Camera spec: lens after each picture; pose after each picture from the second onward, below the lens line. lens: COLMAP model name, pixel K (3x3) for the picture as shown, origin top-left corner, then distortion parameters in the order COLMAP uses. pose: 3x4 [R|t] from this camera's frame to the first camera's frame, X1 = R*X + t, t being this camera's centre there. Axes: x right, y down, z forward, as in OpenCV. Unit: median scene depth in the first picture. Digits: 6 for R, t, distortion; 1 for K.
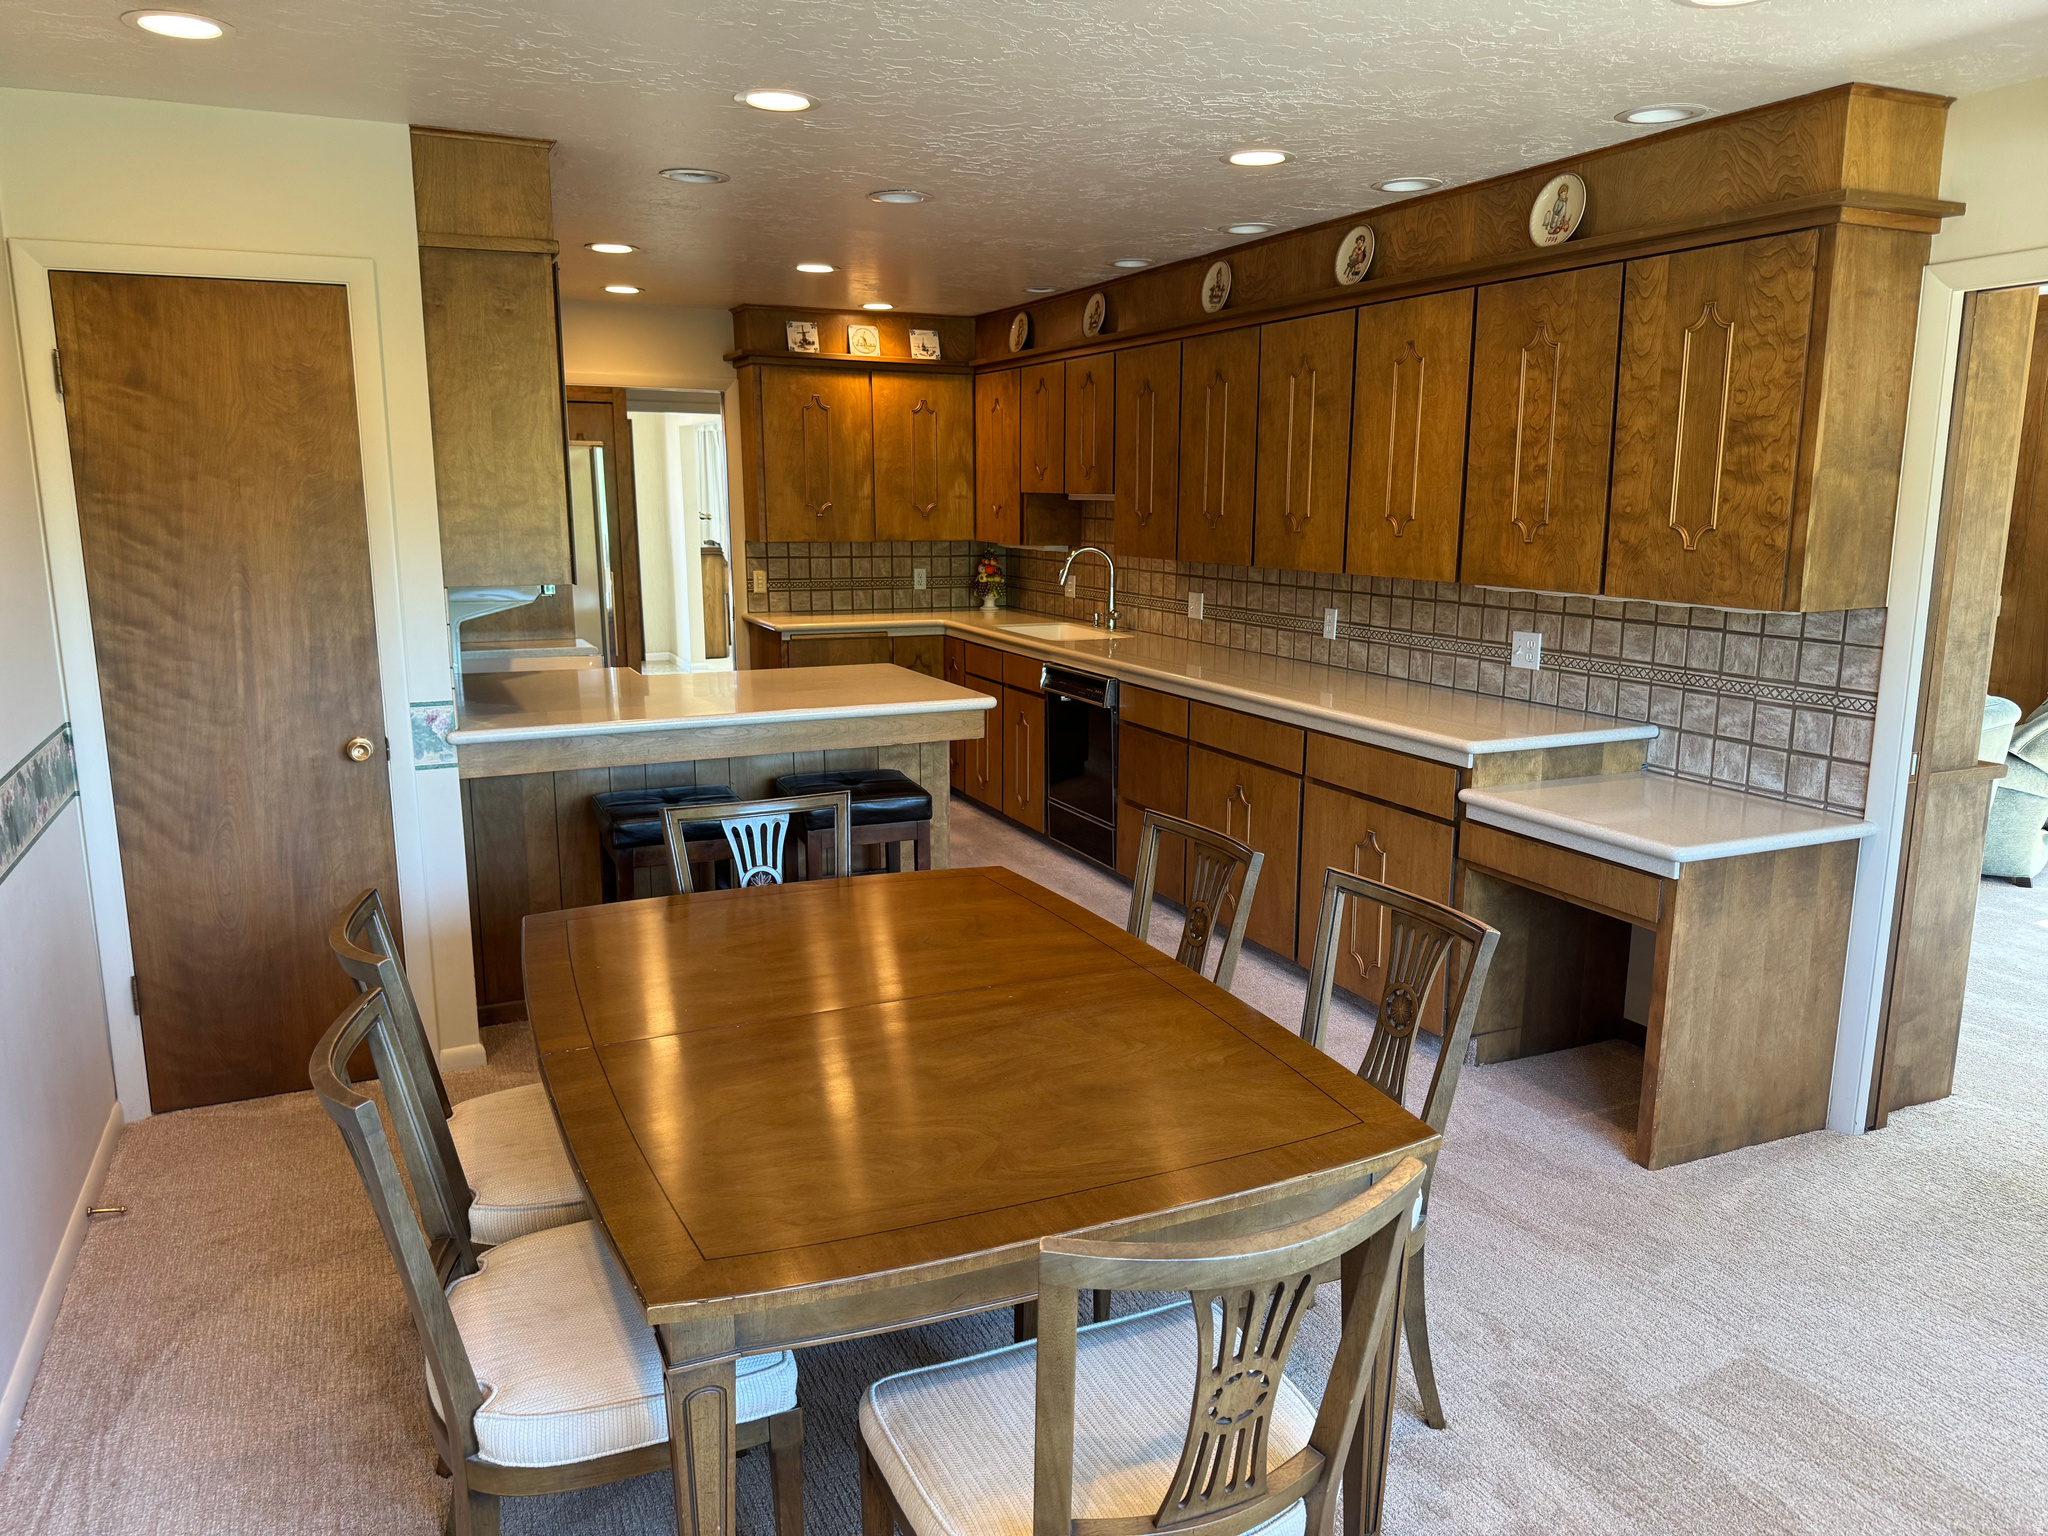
lens RADIAL K [[1473.0, 0, 1028.8], [0, 1473.0, 779.4], [0, 0, 1]] dist [0.136272, -0.182187]
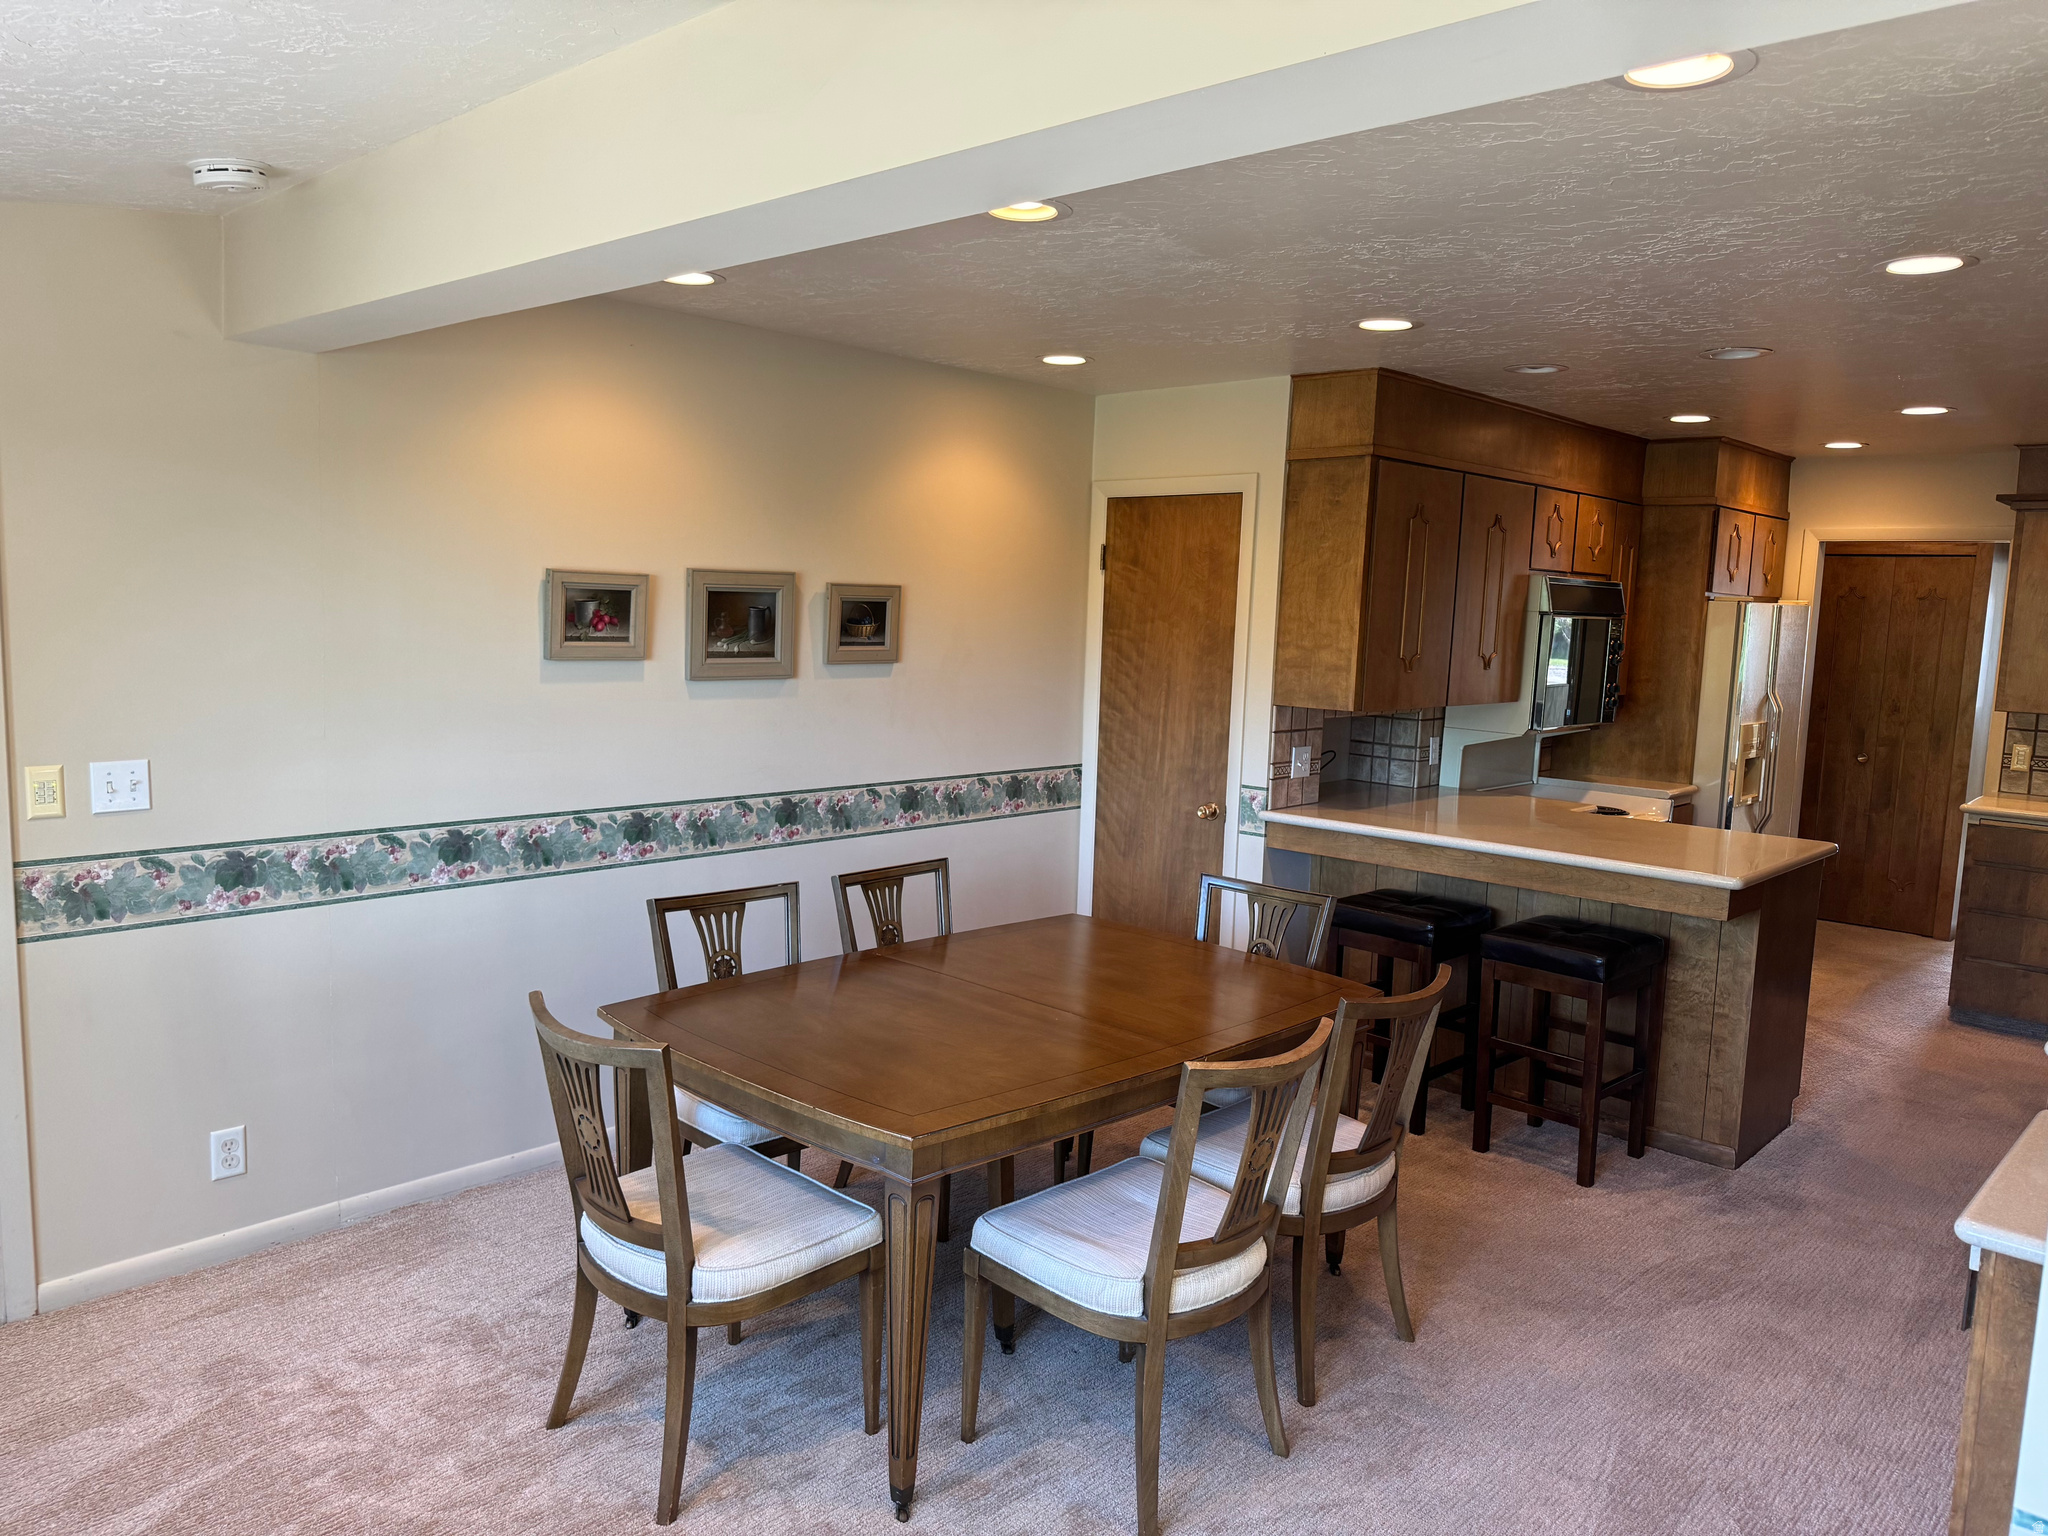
lens RADIAL K [[1423.7, 0, 1024.0], [0, 1423.7, 768.0], [0, 0, 1]] dist [0.119019, -0.134283]
pose [[0.361610, 0.122230, -0.924283, 0.550646], [-0.213777, 0.975826, 0.045409, -0.062587], [0.907490, 0.181170, 0.378998, 0.240029]]
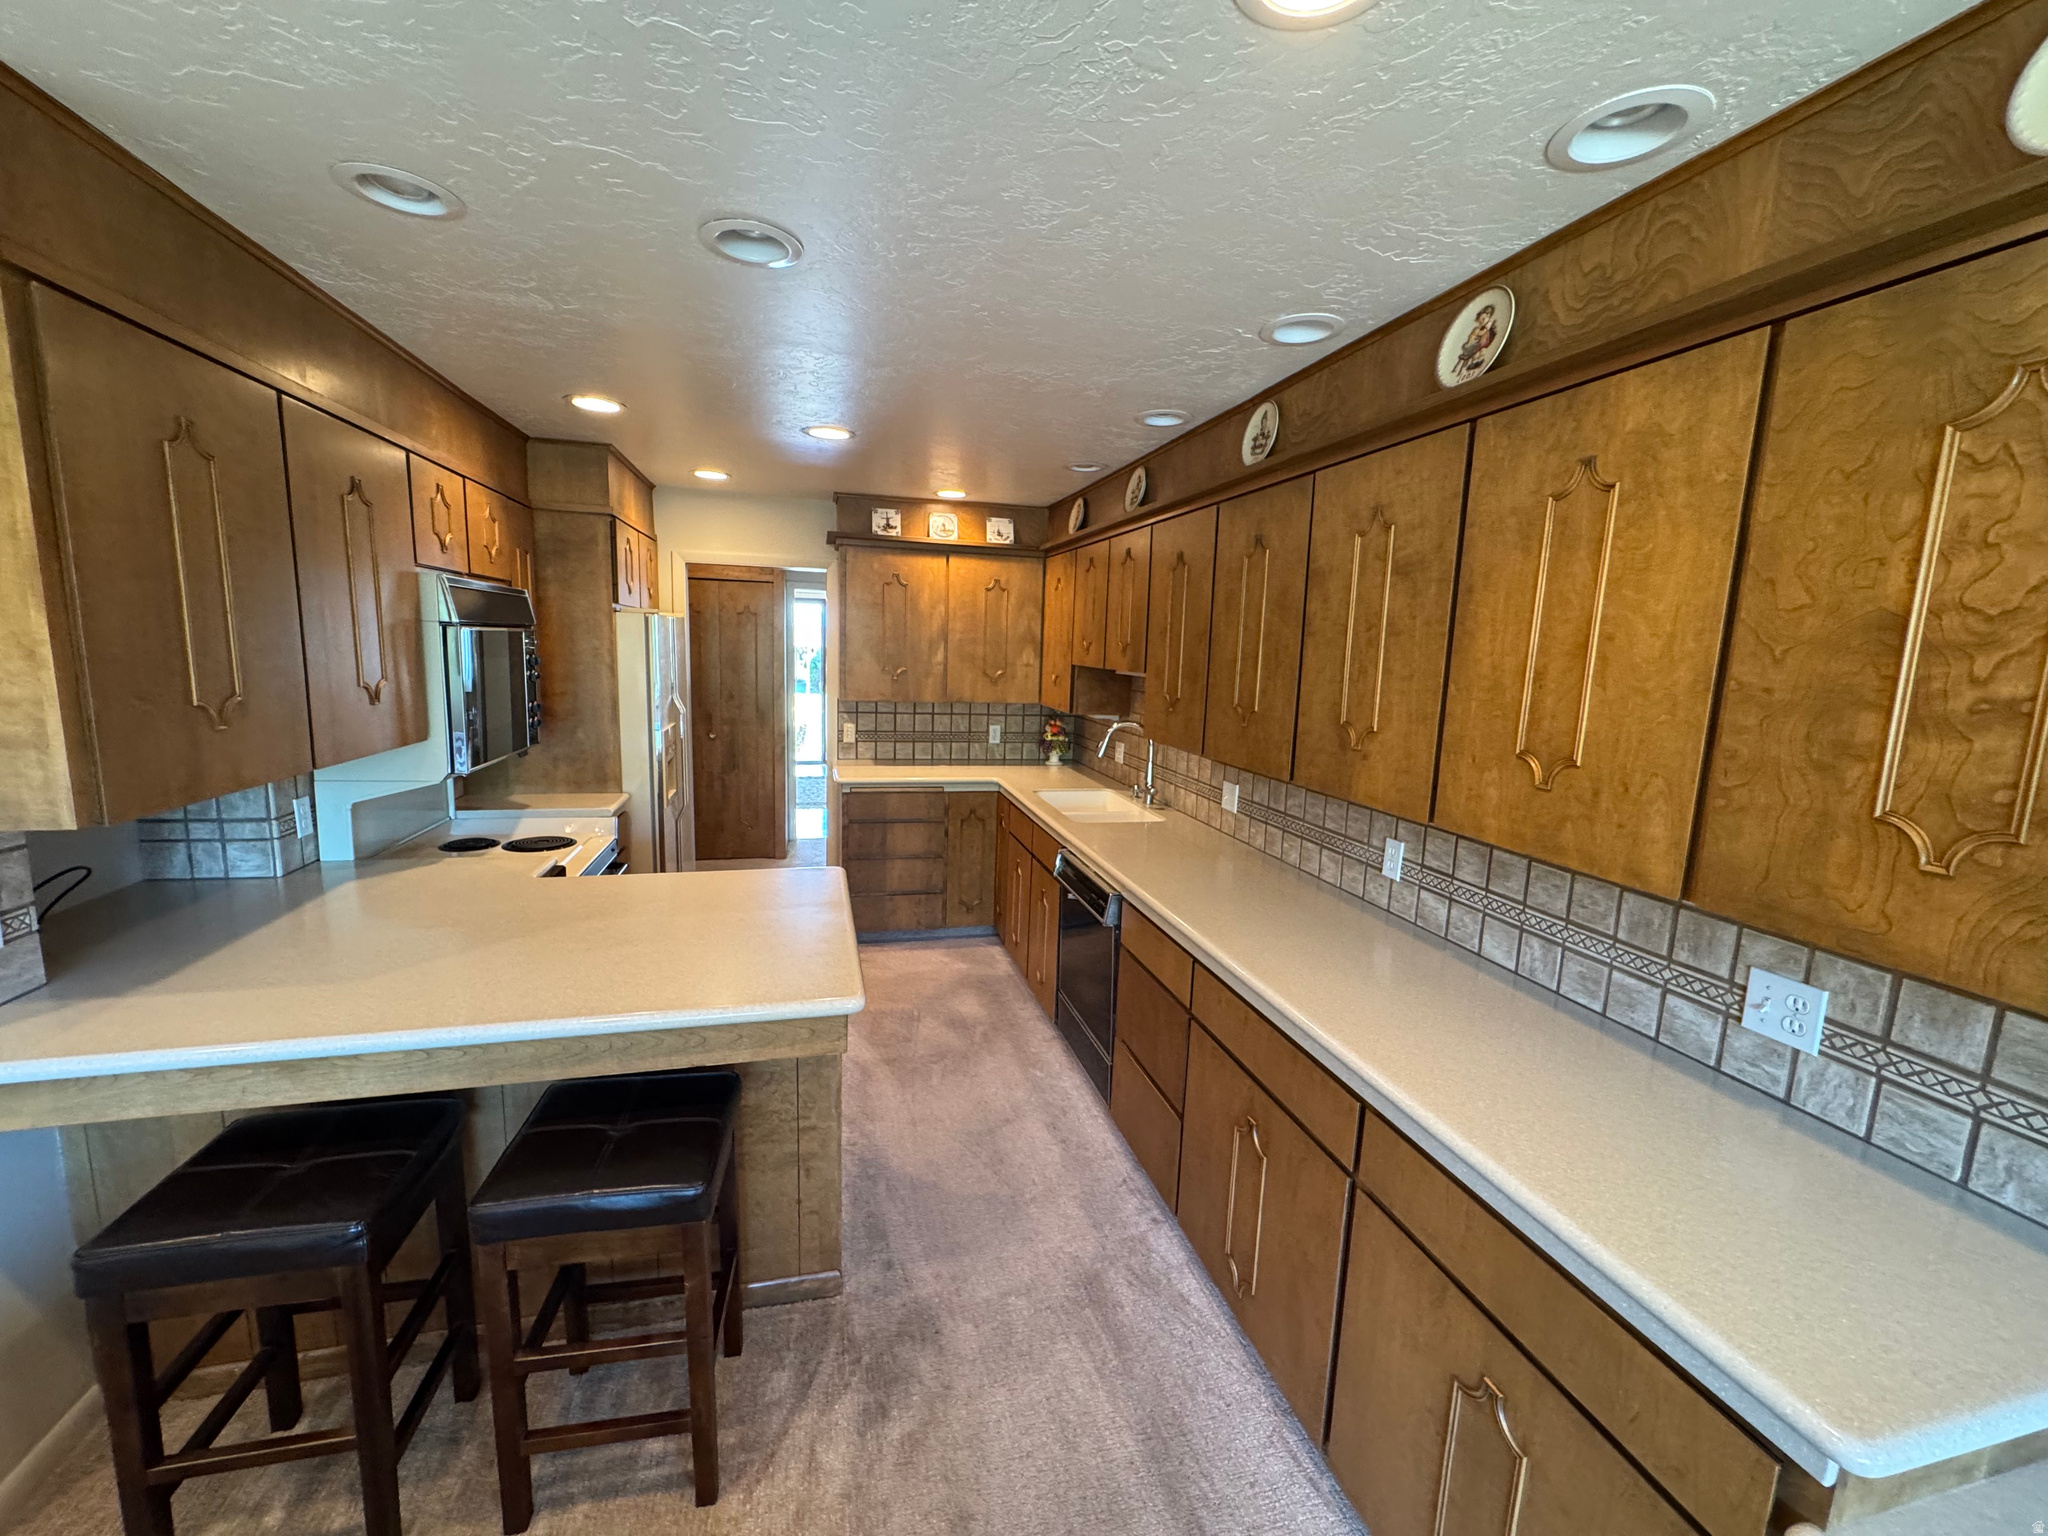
lens RADIAL K [[810.7, 0, 1026.5], [0, 810.7, 761.2], [0, 0, 1]] dist [-0.007054, 0.000138]
pose [[0.982153, 0.057452, -0.179093, 0.094607], [-0.066659, 0.996723, -0.045818, -0.131758], [0.175874, 0.056938, 0.982765, 0.587082]]
